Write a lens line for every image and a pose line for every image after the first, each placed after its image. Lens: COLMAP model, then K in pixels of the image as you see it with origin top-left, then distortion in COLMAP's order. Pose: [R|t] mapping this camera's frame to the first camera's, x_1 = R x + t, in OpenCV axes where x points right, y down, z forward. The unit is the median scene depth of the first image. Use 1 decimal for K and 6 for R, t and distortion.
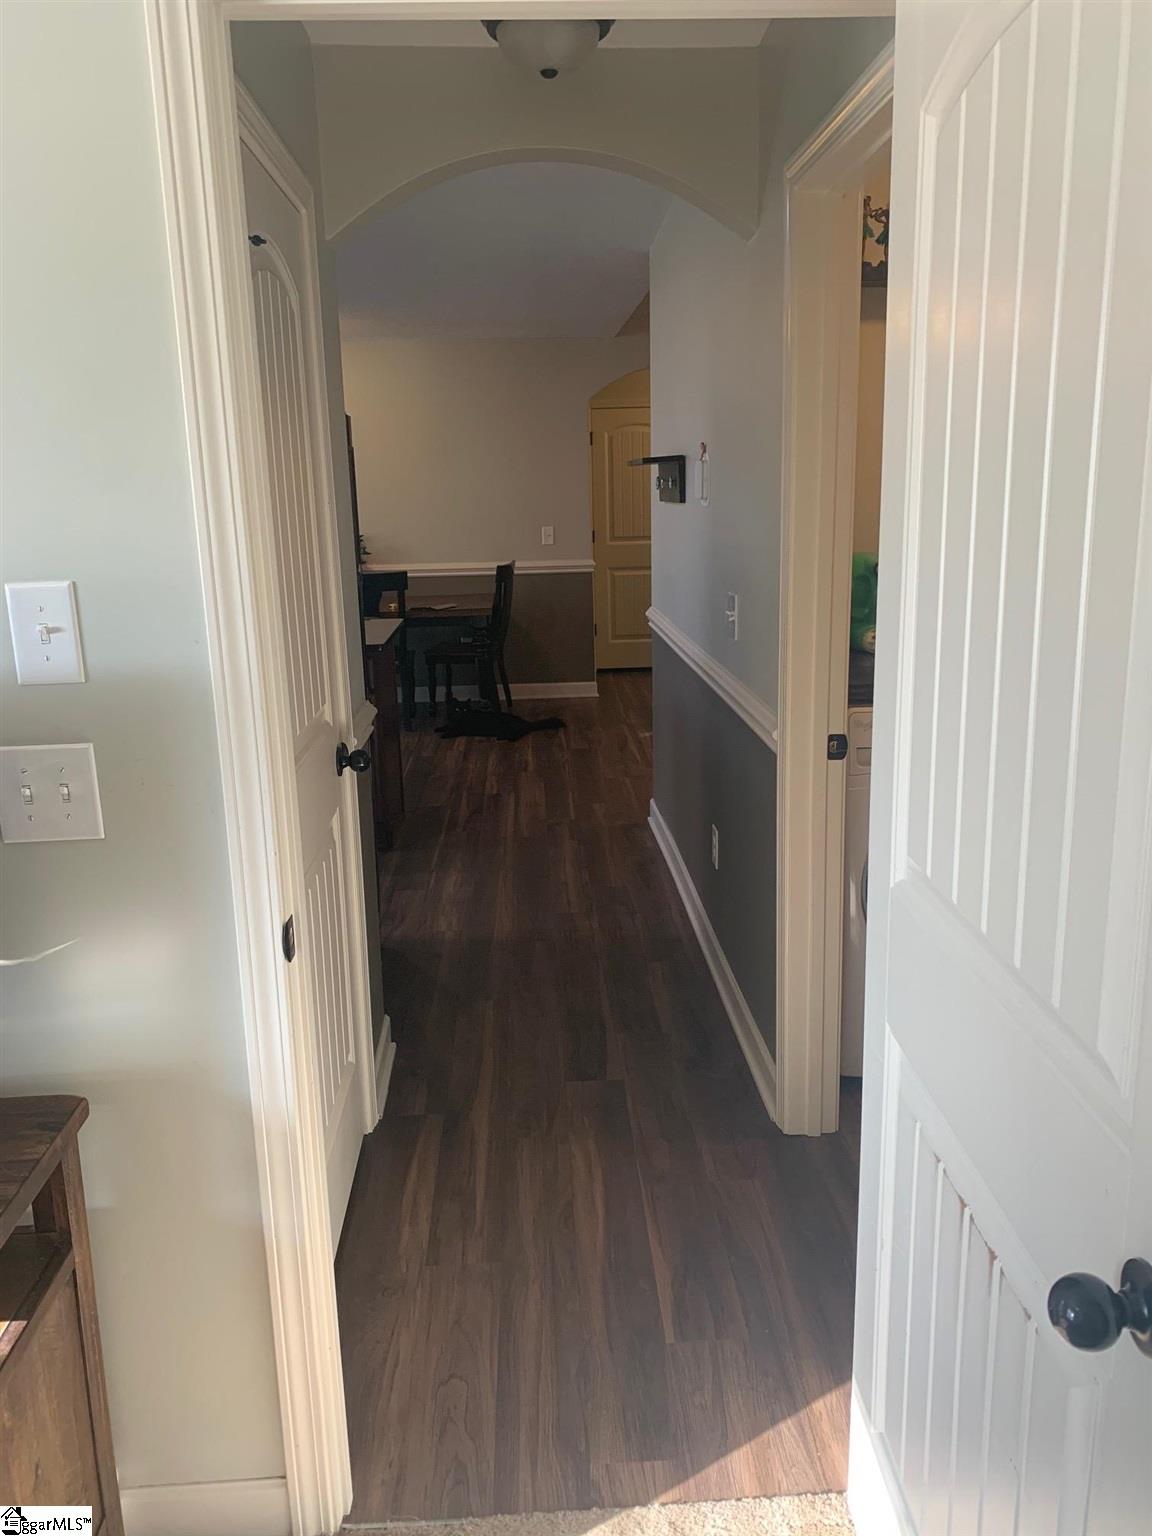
lens RADIAL K [[1164.7, 0, 576.0], [0, 1164.7, 768.0], [0, 0, 1]] dist [0.110587, 0.000391]
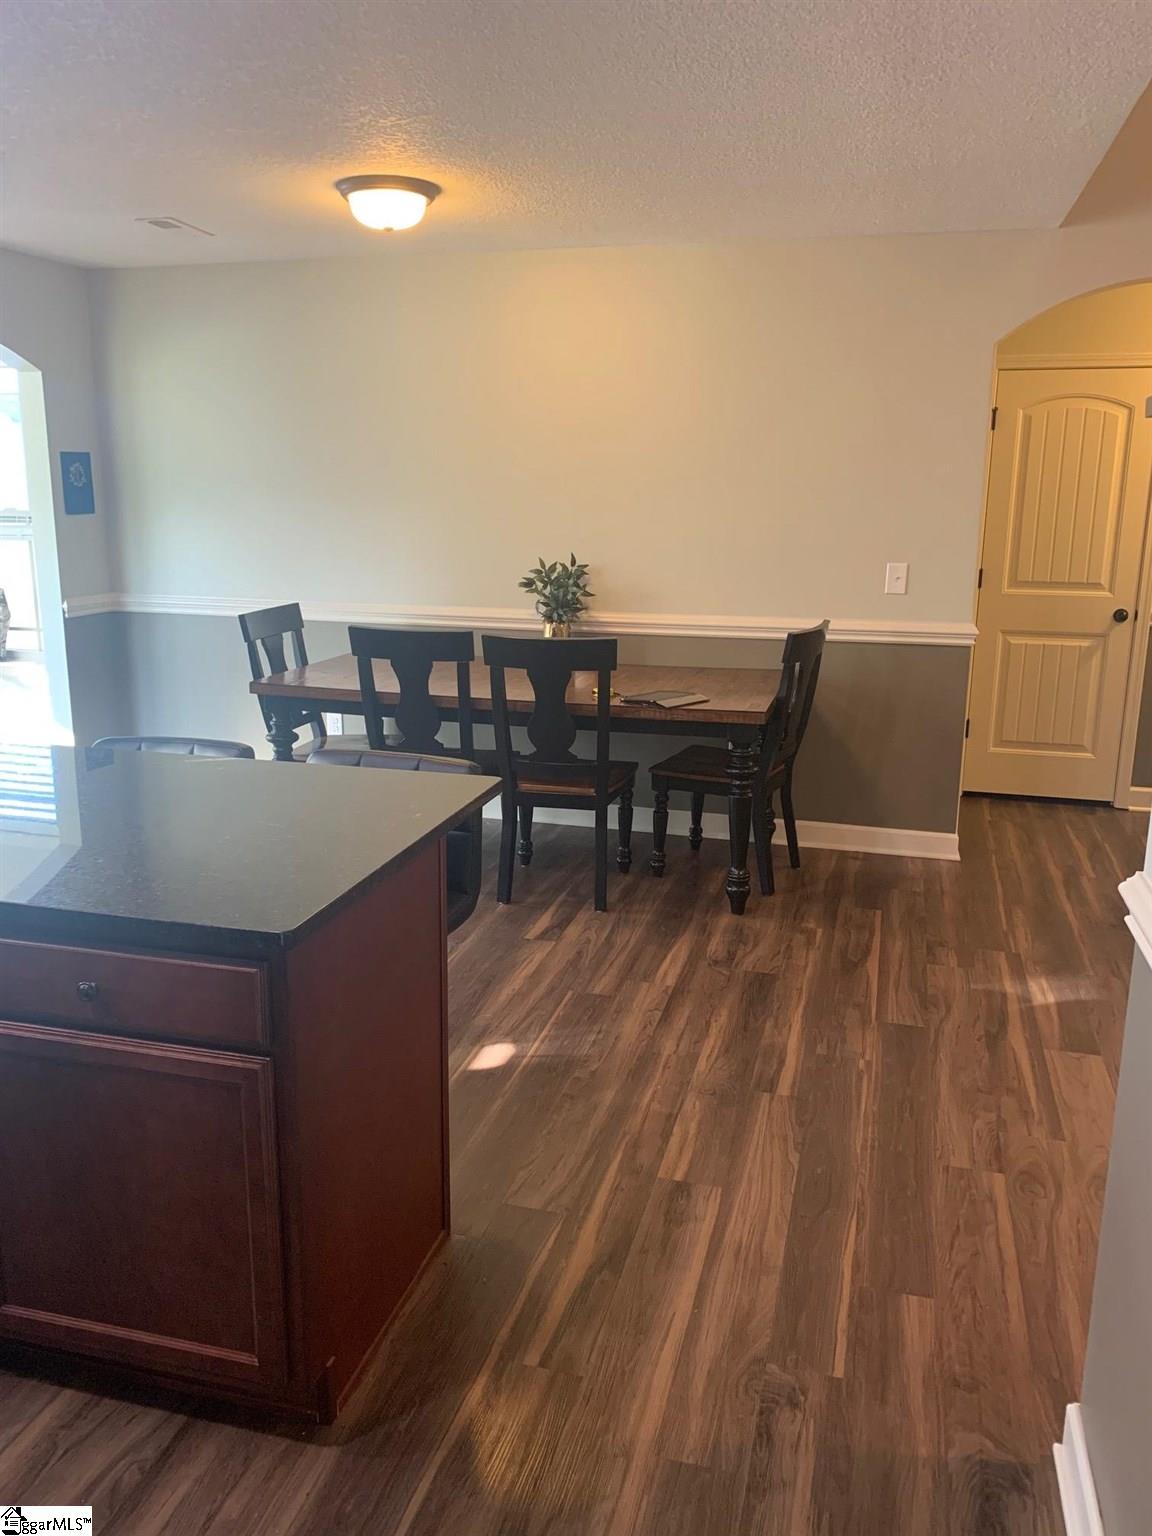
lens RADIAL K [[1171.1, 0, 575.4], [0, 1171.1, 748.7], [0, 0, 1]] dist [0.005759, 0.001270]
pose [[0.949494, 0.104100, -0.296013, 0.005548], [-0.108255, 0.994120, 0.002367, -0.103255], [0.294519, 0.029797, 0.955181, 0.422766]]
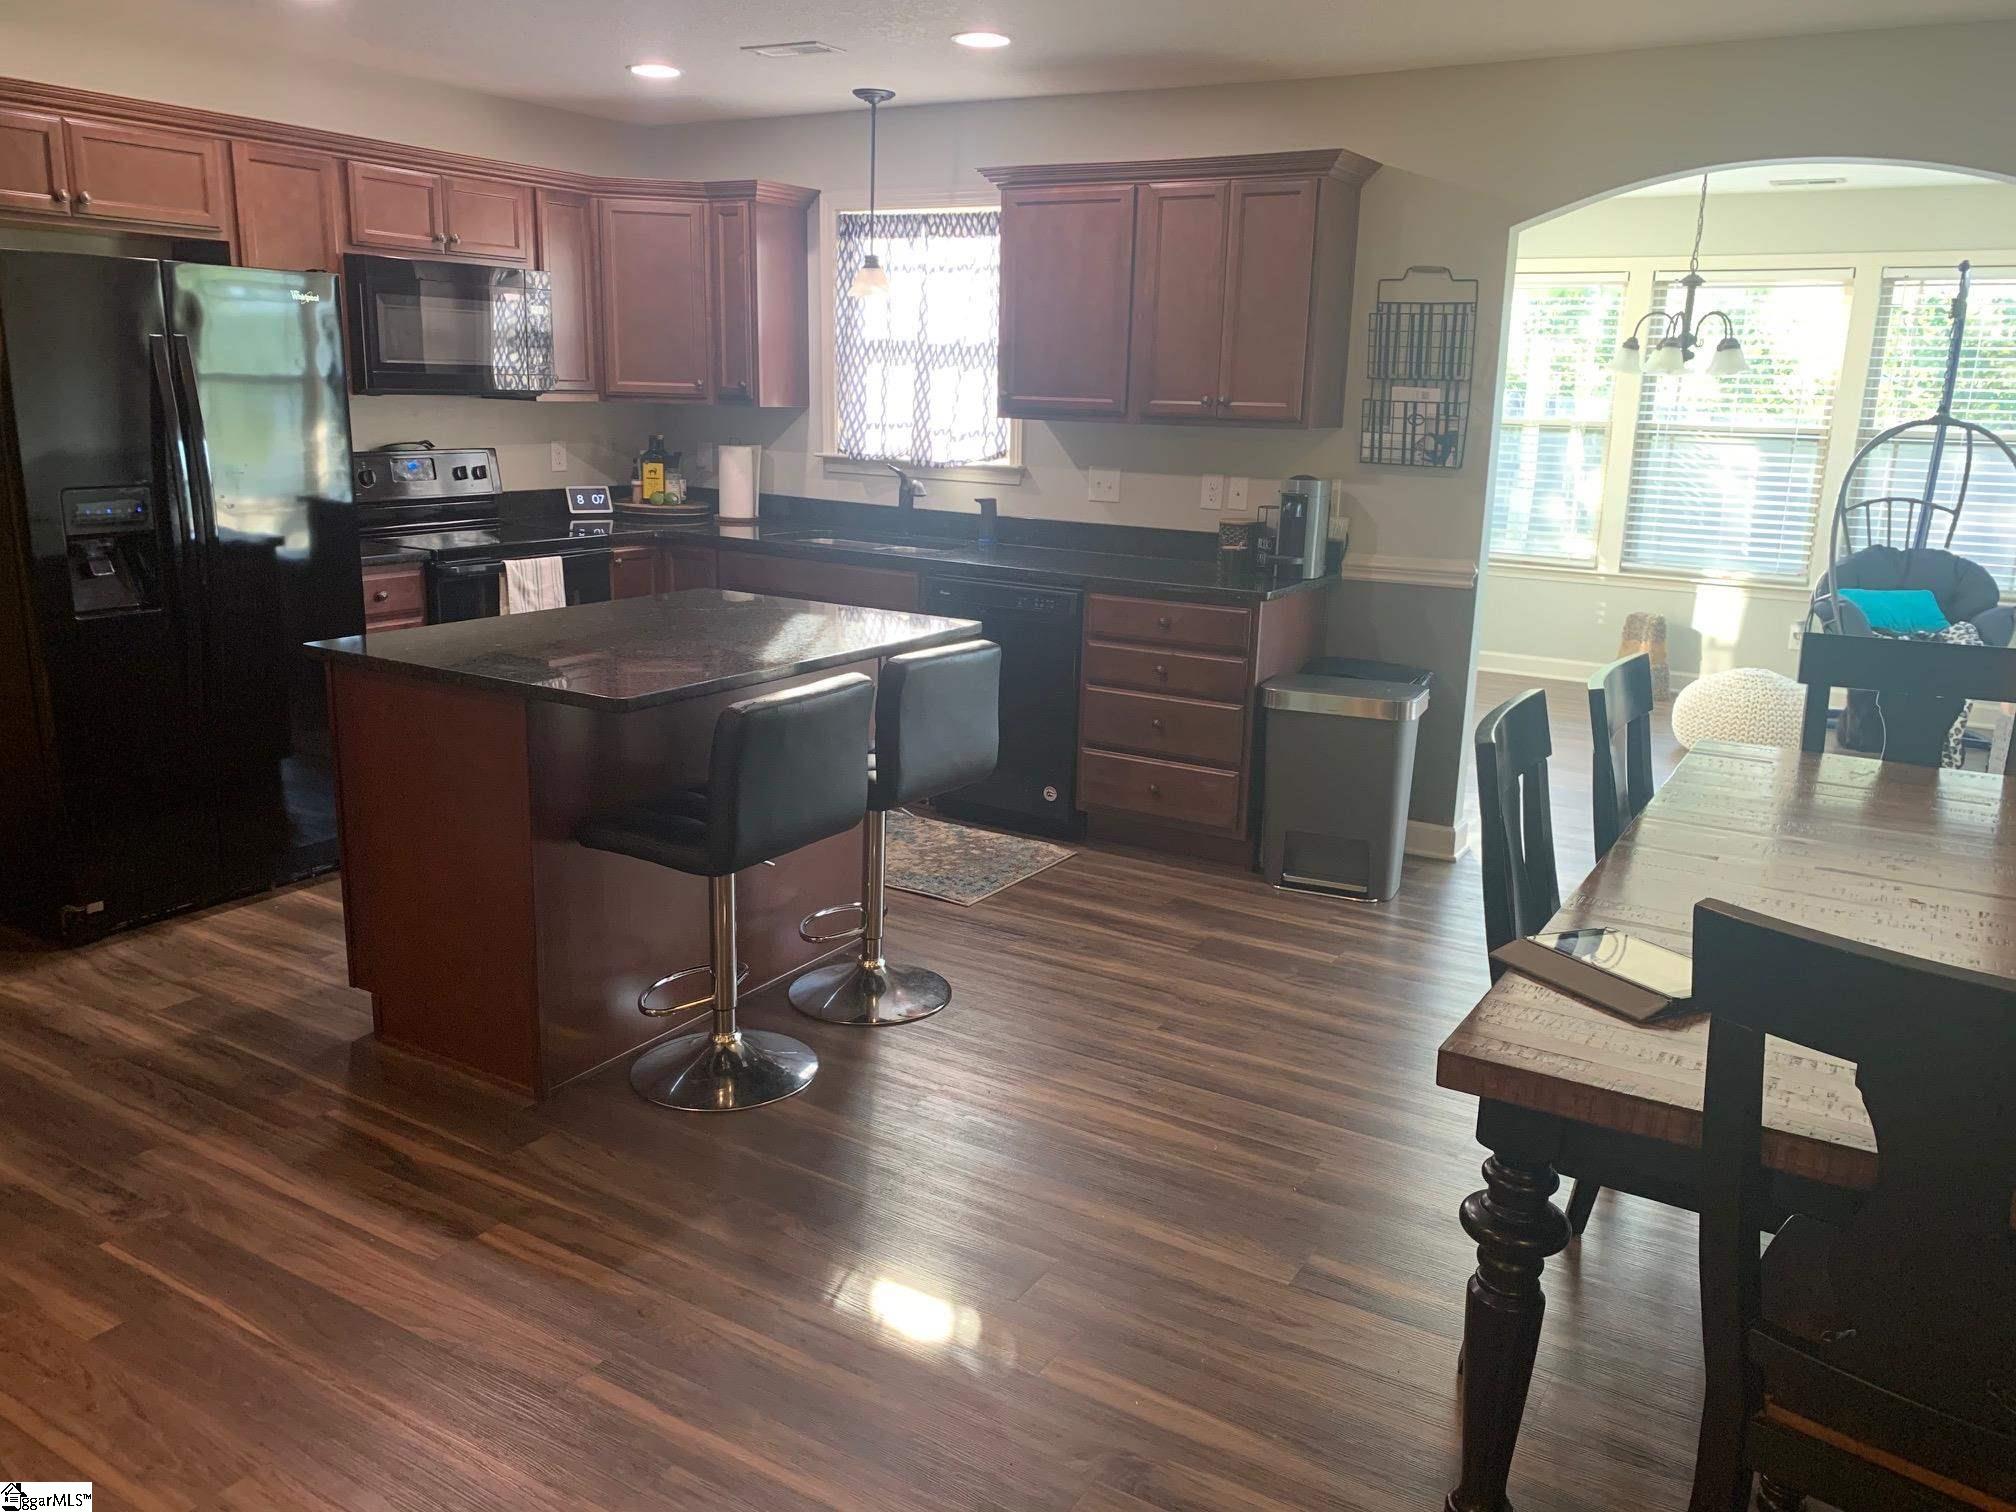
lens RADIAL K [[1562.2, 0, 1008.0], [0, 1562.2, 756.0], [0, 0, 1]] dist [0.004023, -0.004688]
pose [[-0.561623, 0.206715, -0.801155, 0.138771], [-0.212447, 0.899796, 0.381095, -0.237980], [0.799654, 0.384235, -0.461430, 0.968709]]
